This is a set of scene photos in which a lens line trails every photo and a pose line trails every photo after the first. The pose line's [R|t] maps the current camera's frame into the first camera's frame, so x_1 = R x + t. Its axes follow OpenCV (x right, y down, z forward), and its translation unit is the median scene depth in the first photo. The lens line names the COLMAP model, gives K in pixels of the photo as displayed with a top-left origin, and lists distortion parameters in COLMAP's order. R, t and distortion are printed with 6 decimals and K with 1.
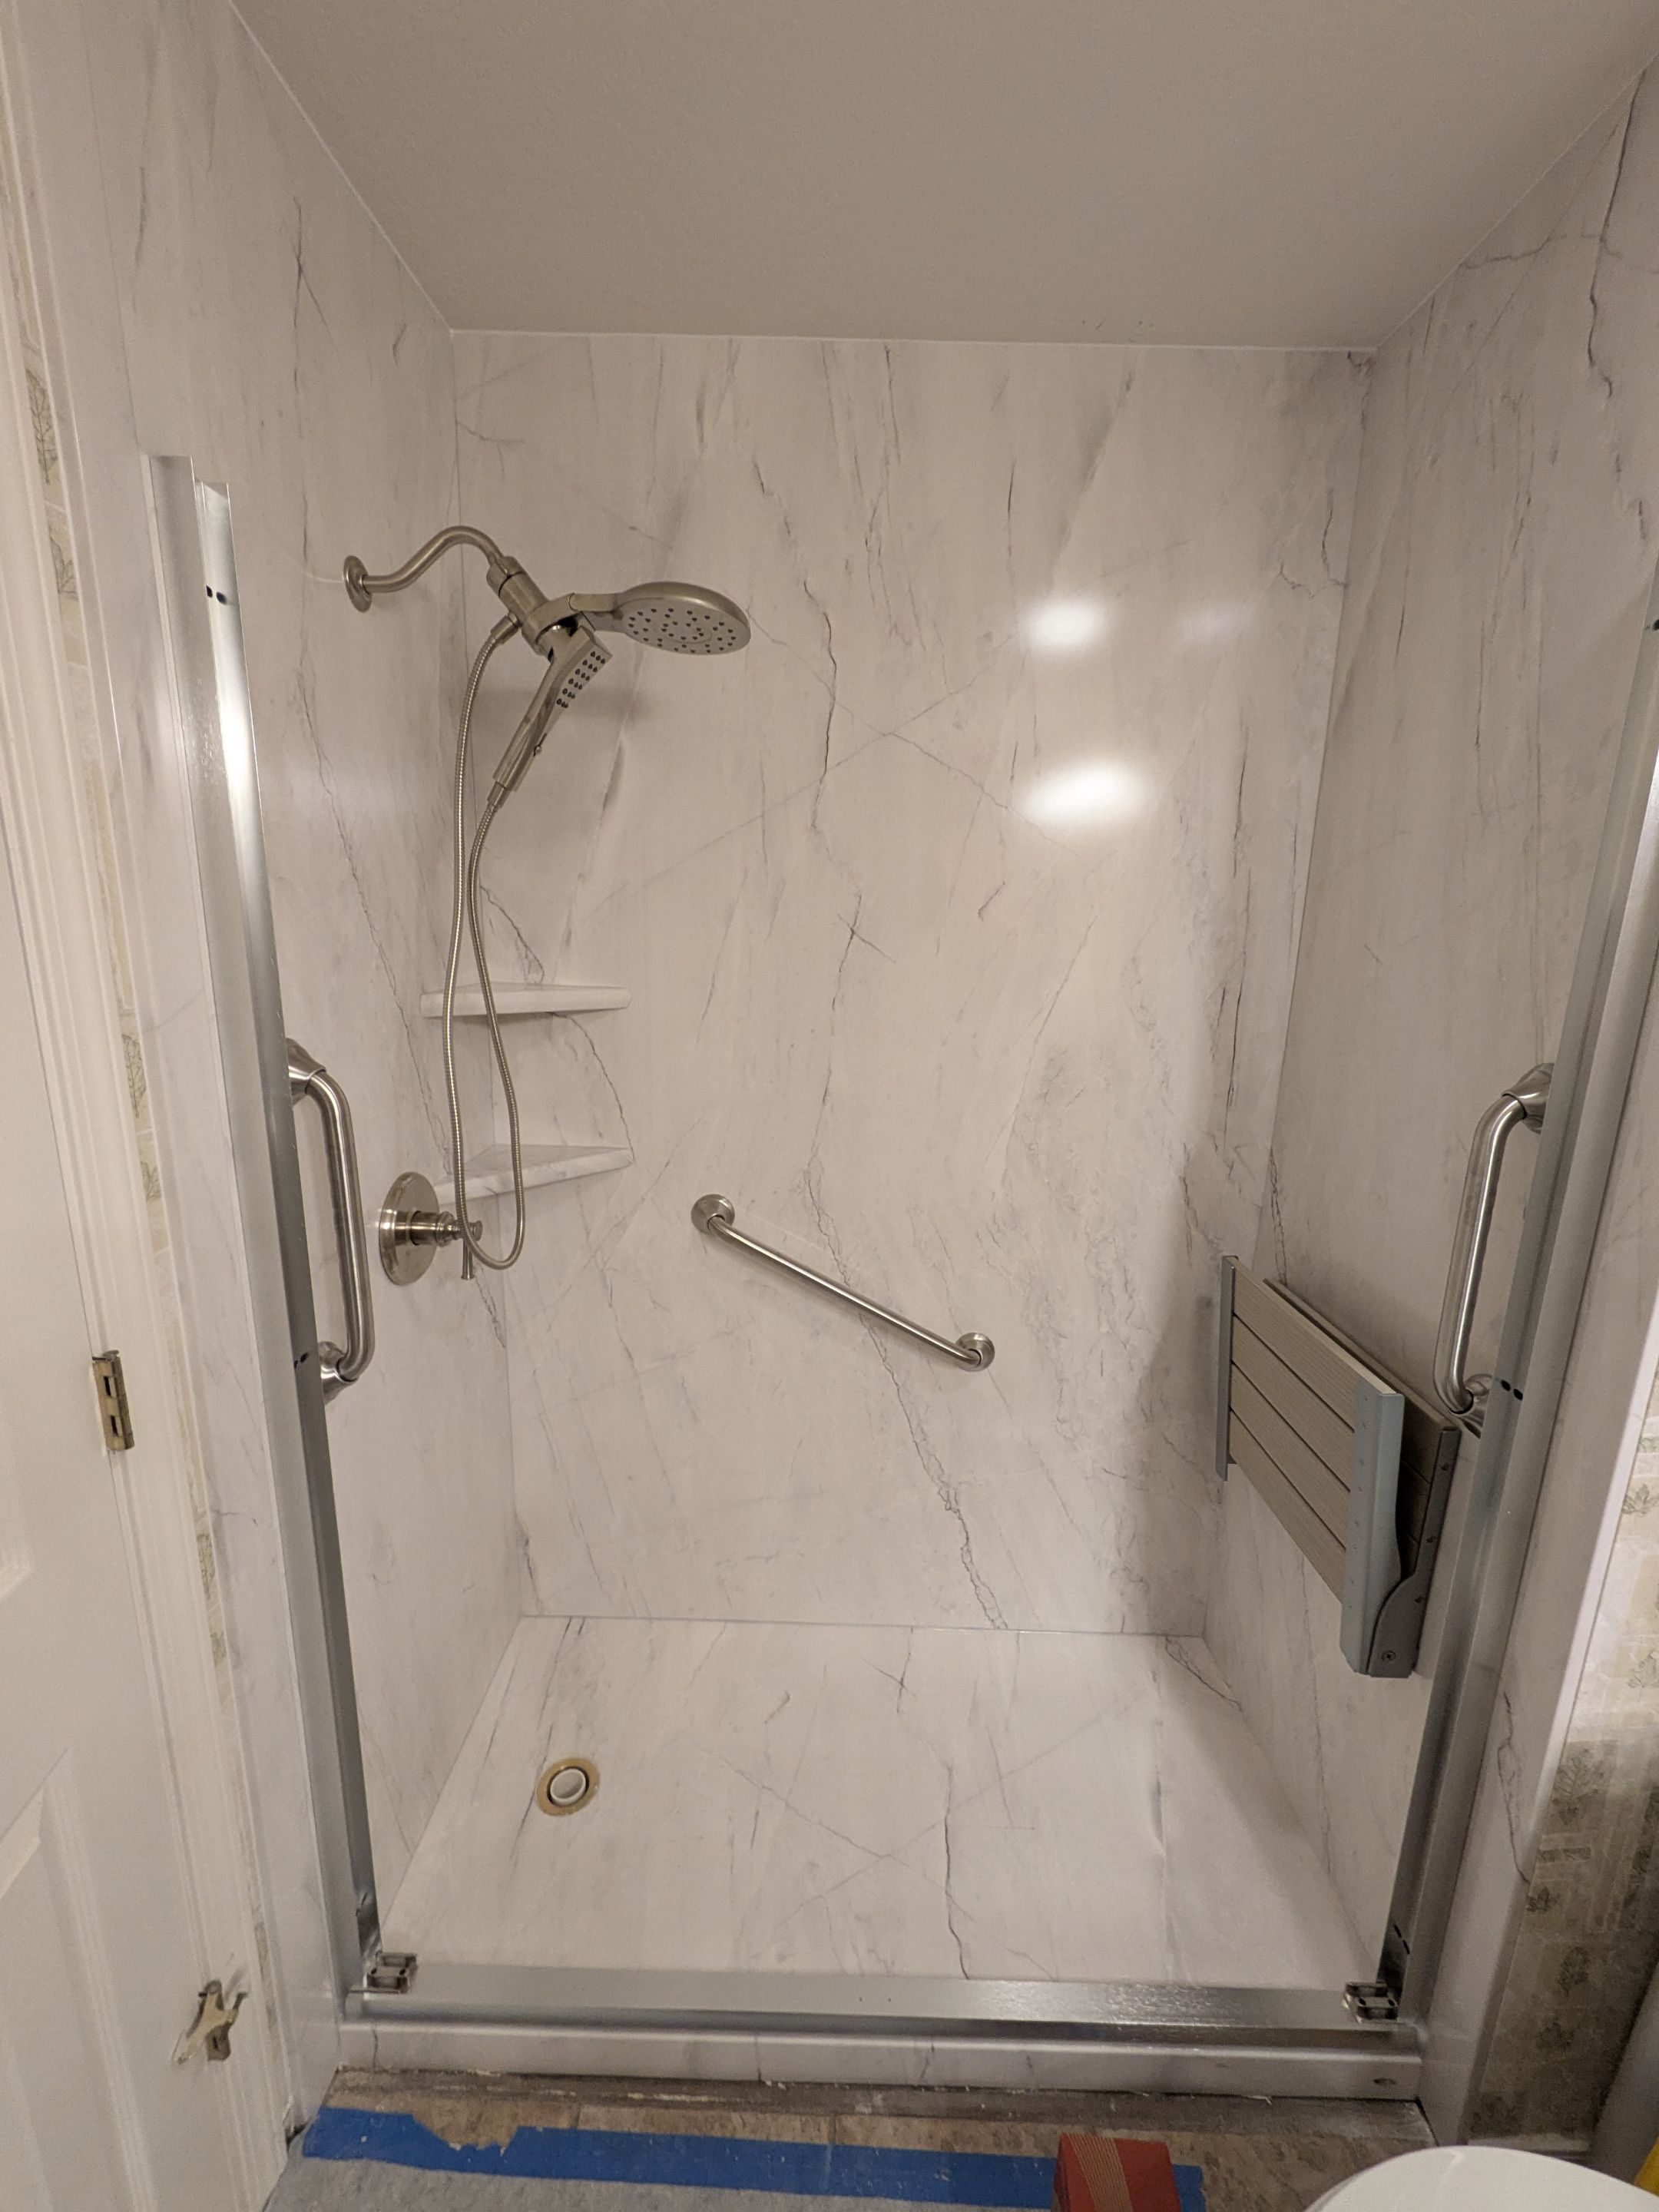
lens RADIAL K [[882.1, 0, 827.1], [0, 882.1, 1103.1], [0, 0, 1]] dist [-0.001988, 0.000832]
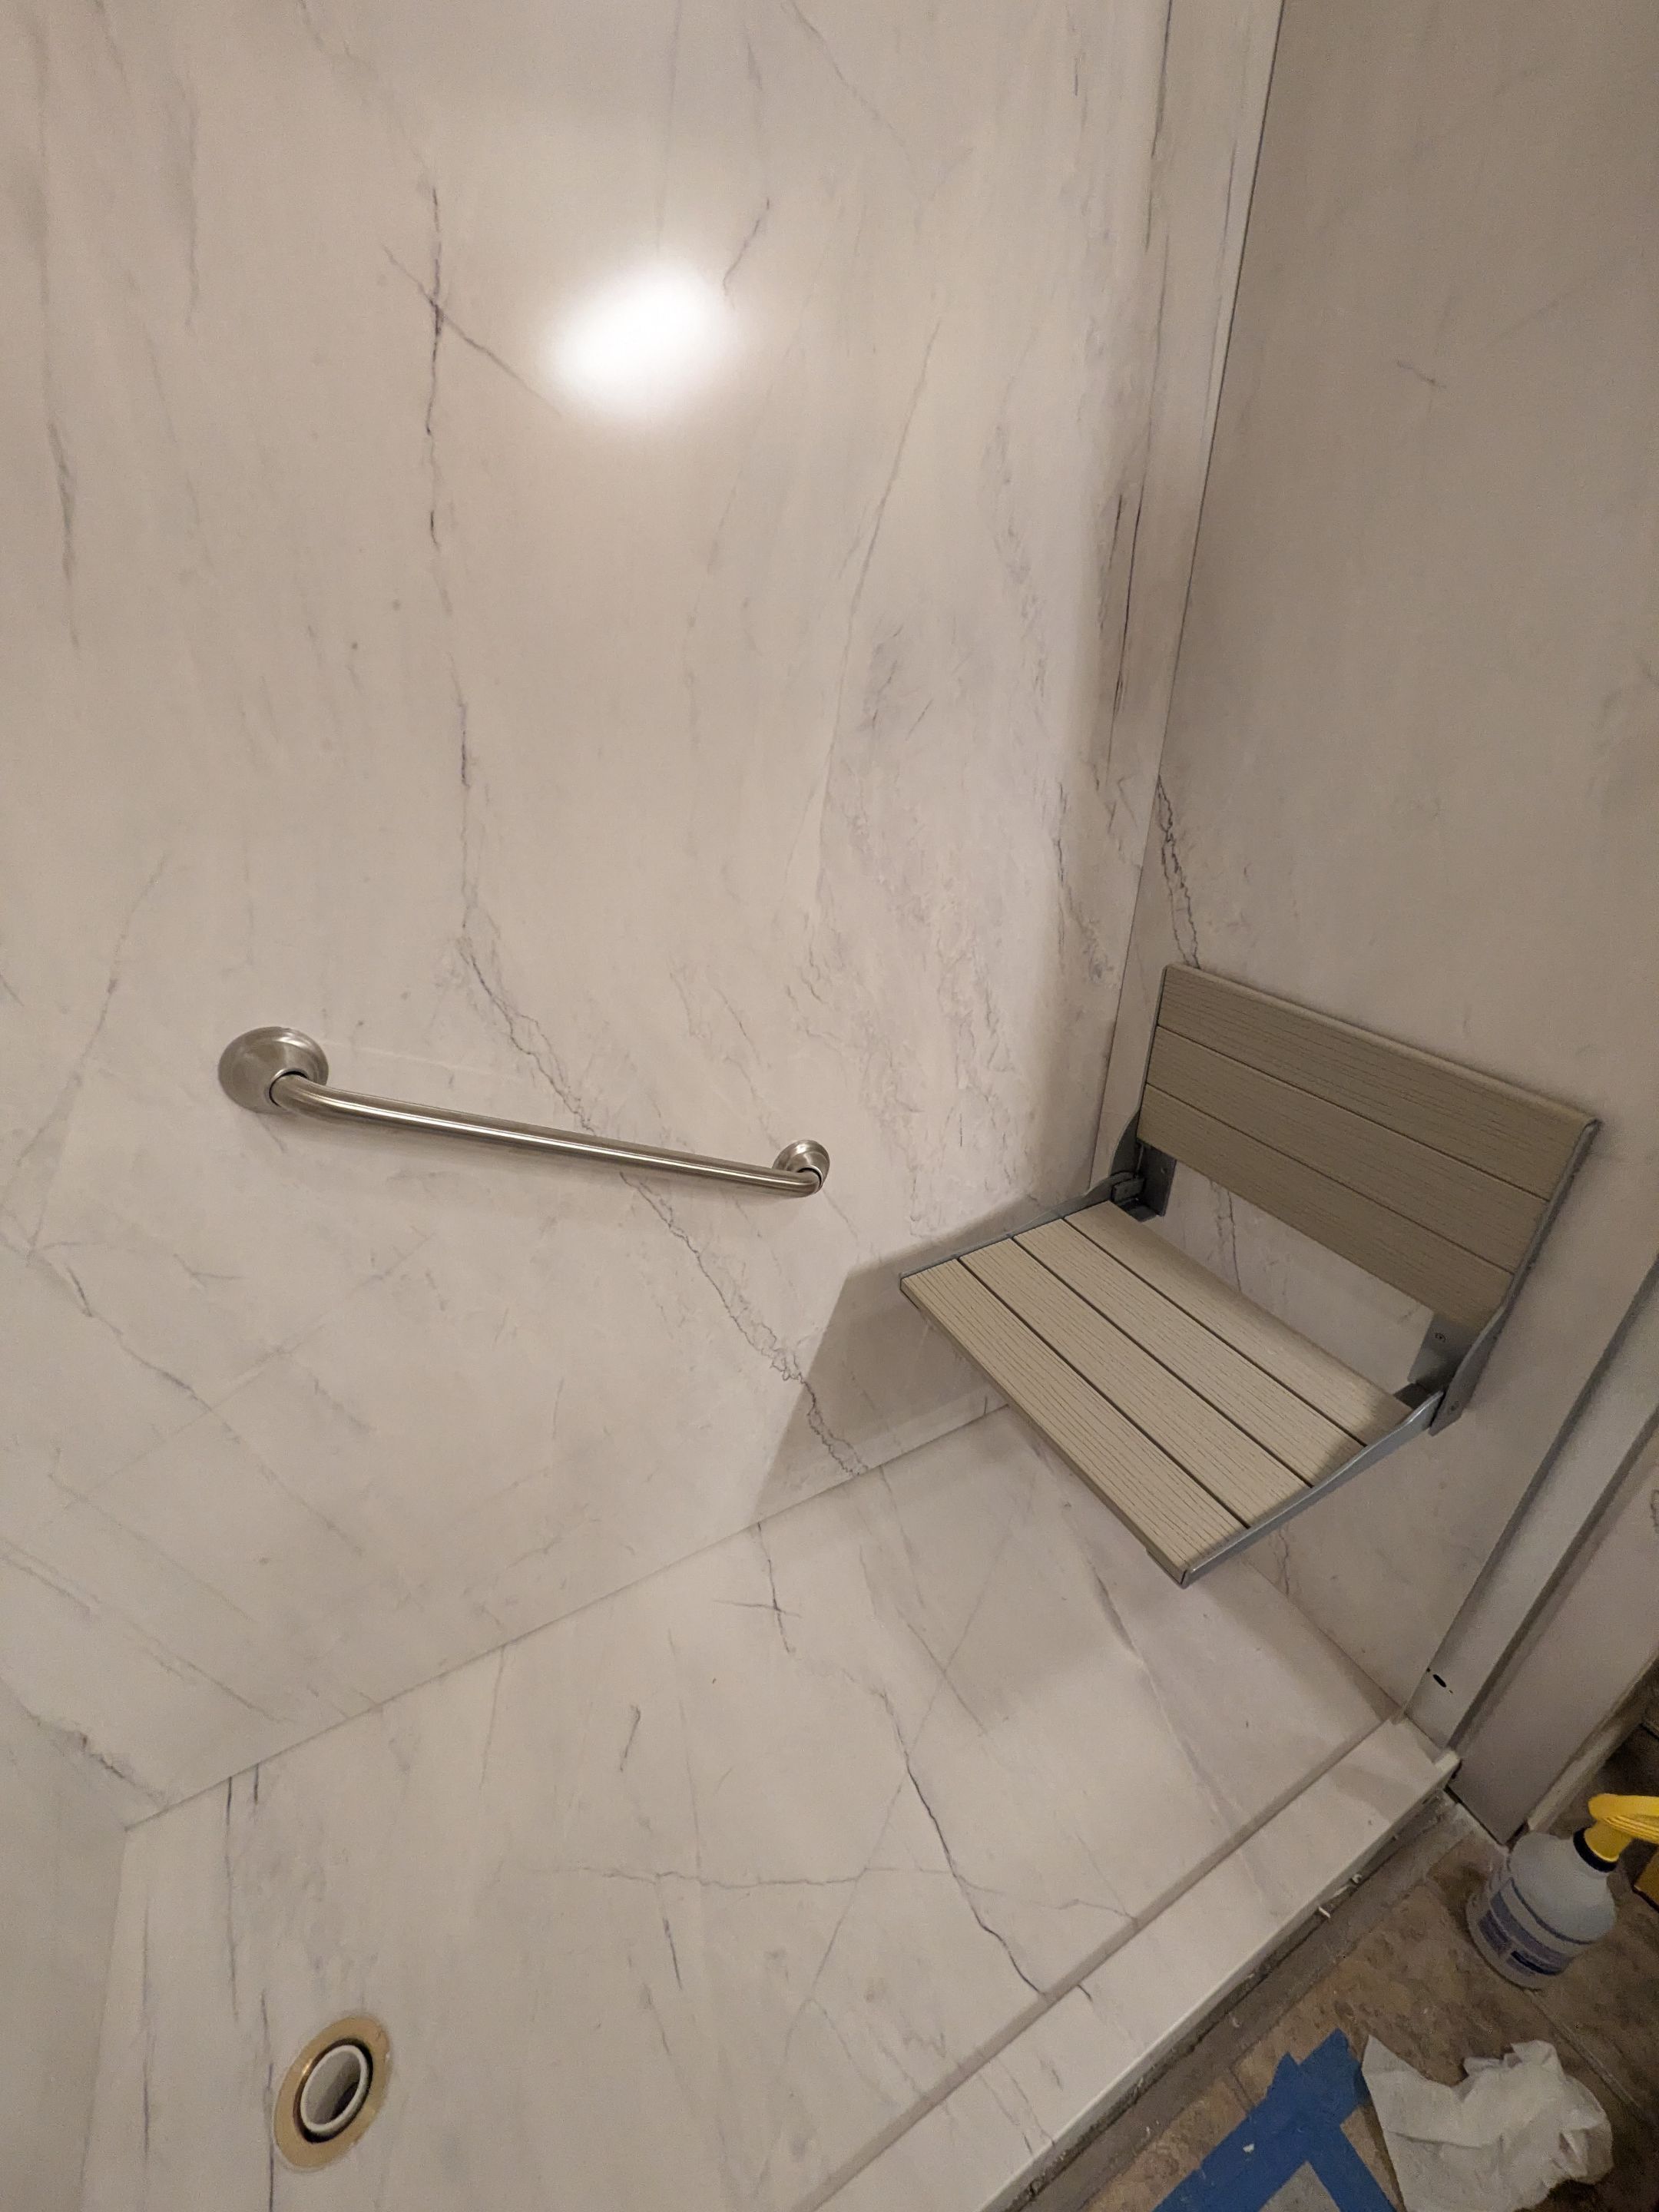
lens RADIAL K [[882.1, 0, 824.6], [0, 882.1, 1105.5], [0, 0, 1]] dist [-0.001988, 0.000832]
pose [[0.873365, -0.268759, 0.406205, -0.075384], [0.136428, 0.935583, 0.325687, 0.033995], [-0.467570, -0.229026, 0.853771, 0.501600]]
